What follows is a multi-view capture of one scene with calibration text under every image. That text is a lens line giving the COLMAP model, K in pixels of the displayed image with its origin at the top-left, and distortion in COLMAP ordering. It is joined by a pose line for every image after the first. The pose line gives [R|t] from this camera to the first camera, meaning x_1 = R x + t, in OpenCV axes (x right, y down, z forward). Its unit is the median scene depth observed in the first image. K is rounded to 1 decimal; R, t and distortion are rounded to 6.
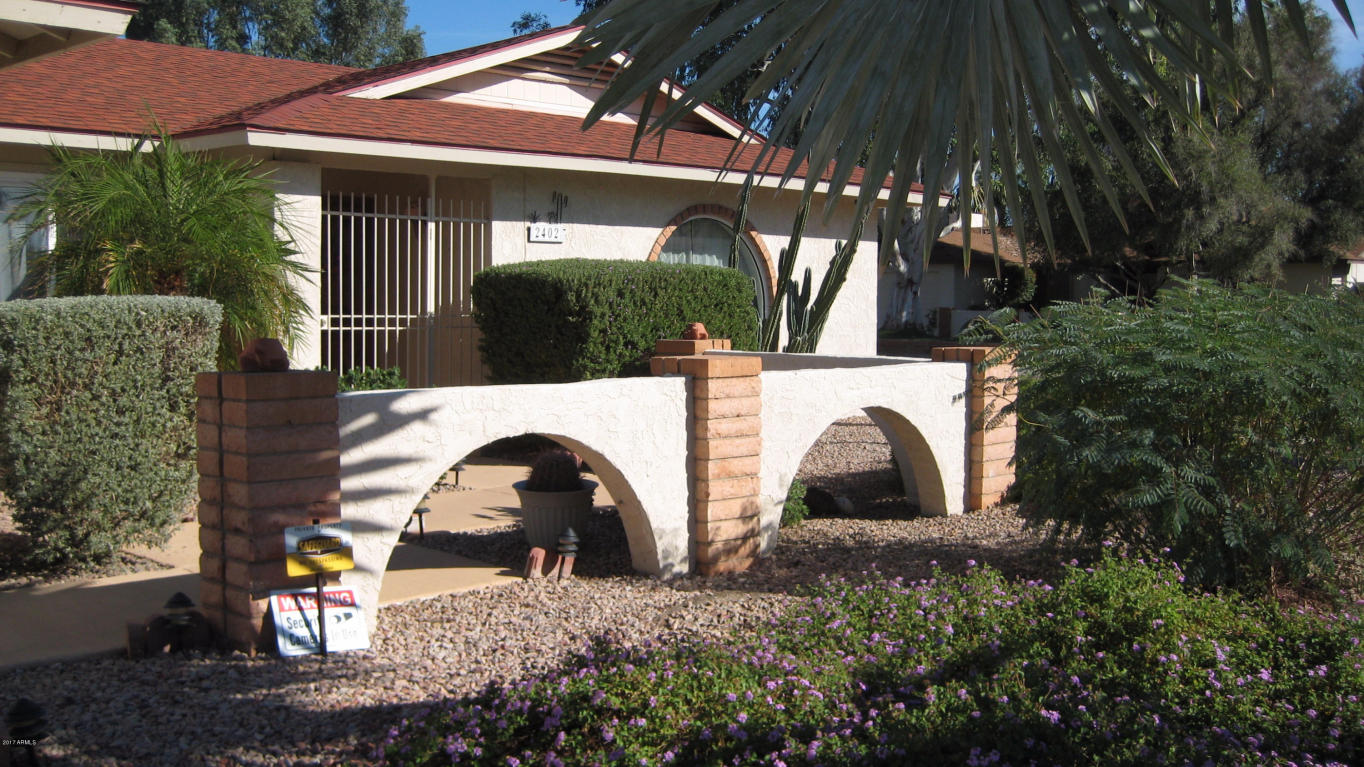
lens RADIAL K [[1433.7, 0, 689.5], [0, 1433.7, 382.7], [0, 0, 1]] dist [-0.104543, 0.000000]
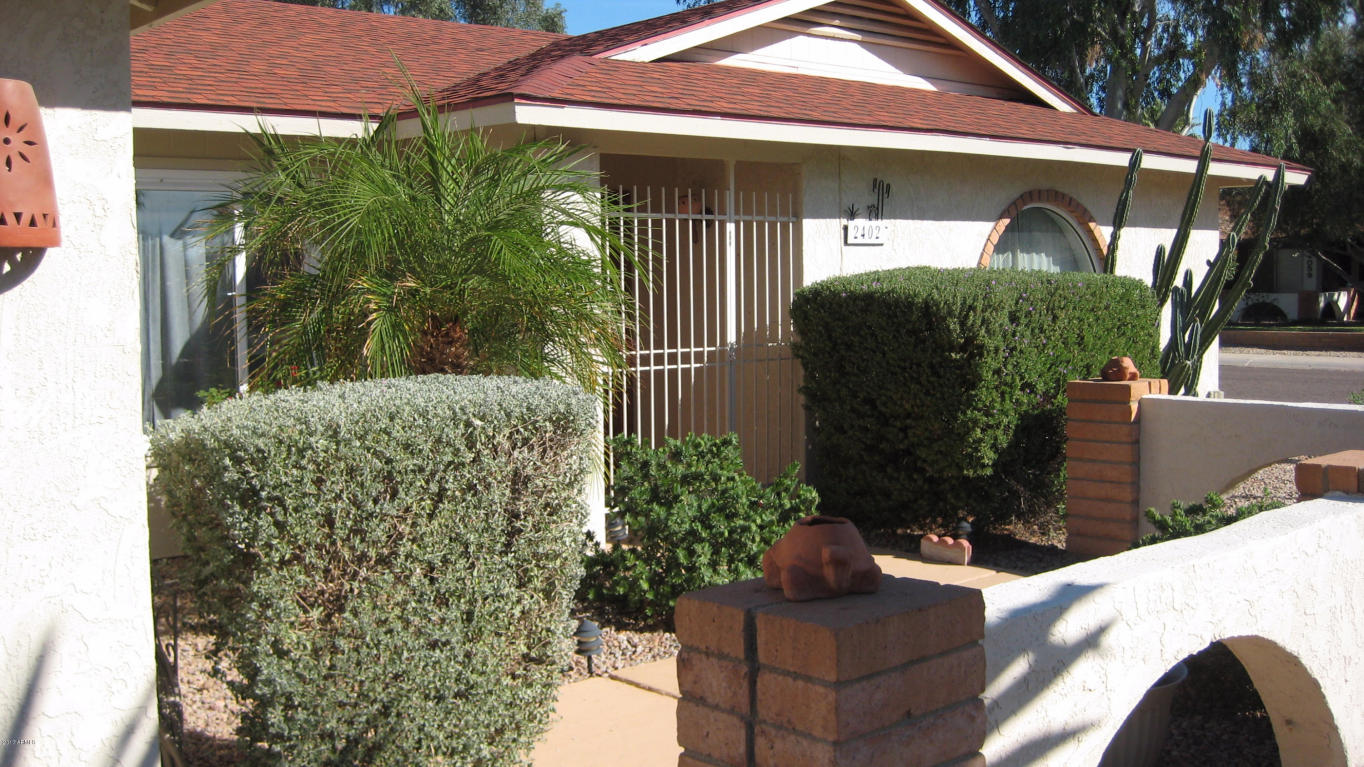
lens RADIAL K [[1433.7, 0, 673.0], [0, 1433.7, 377.8], [0, 0, 1]] dist [-0.104543, 0.000000]
pose [[0.995288, -0.014583, -0.095859, -0.153775], [0.015689, 0.999819, 0.010793, -0.043117], [0.095684, -0.012246, 0.995336, 0.267359]]
